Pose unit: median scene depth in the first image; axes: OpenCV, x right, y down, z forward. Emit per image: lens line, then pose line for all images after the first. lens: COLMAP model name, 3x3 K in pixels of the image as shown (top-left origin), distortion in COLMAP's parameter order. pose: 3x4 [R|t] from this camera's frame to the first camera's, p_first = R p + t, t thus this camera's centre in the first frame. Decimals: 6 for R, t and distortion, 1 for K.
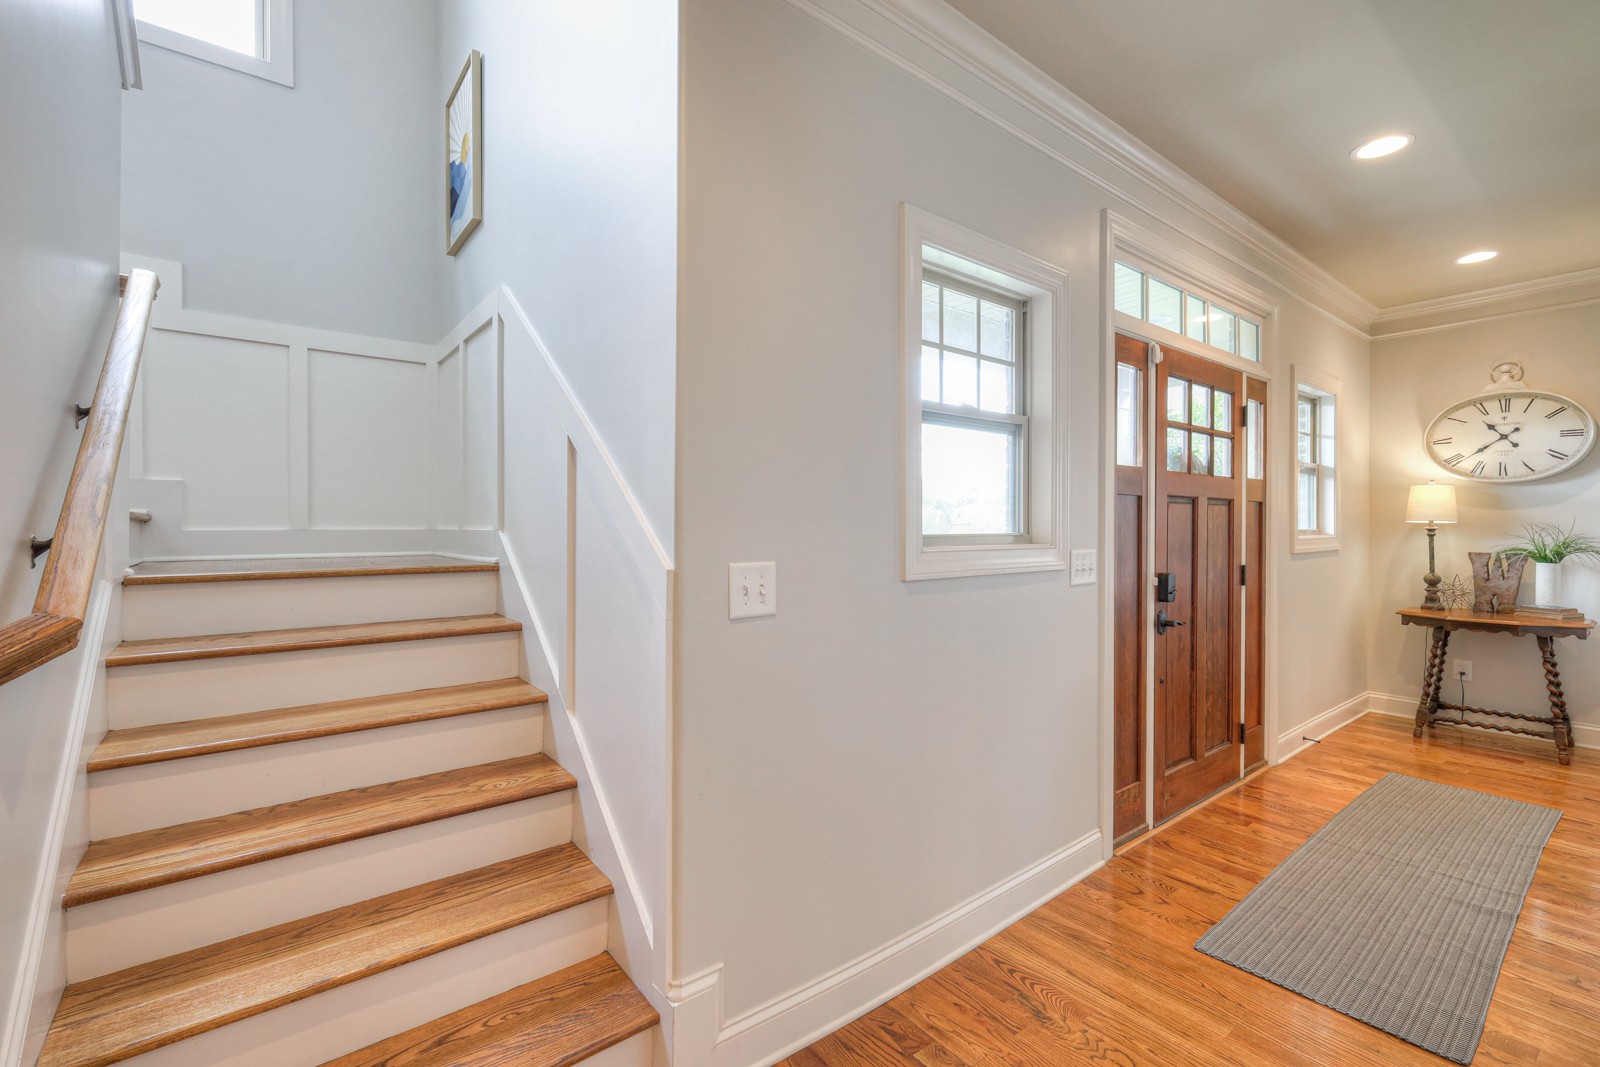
lens RADIAL K [[692.7, 0, 801.6], [0, 692.7, 527.7], [0, 0, 1]] dist [0.004803, -0.000791]
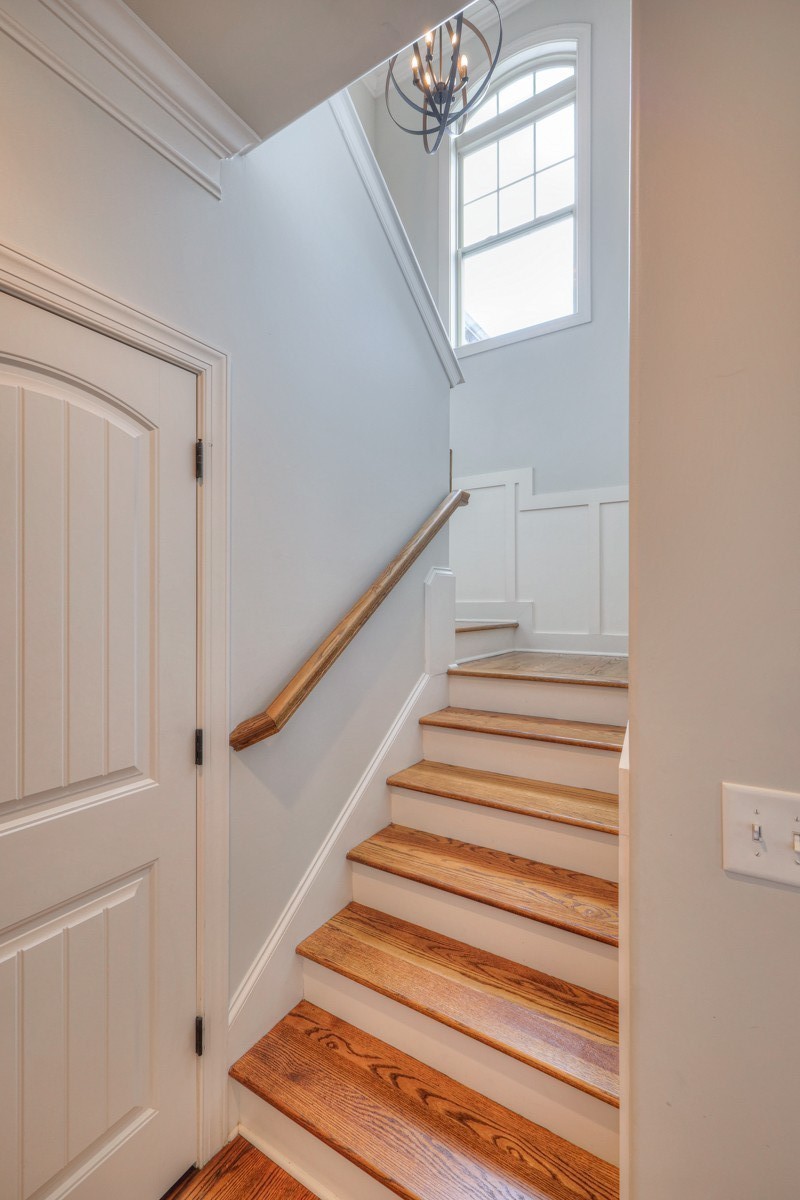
lens RADIAL K [[519.5, 0, 402.5], [0, 519.5, 600.9], [0, 0, 1]] dist [0.004803, -0.000791]
pose [[0.336313, -0.004238, -0.941741, 0.225734], [-0.001269, 0.999987, -0.004954, -0.102149], [0.941749, 0.002861, 0.336303, 0.494624]]
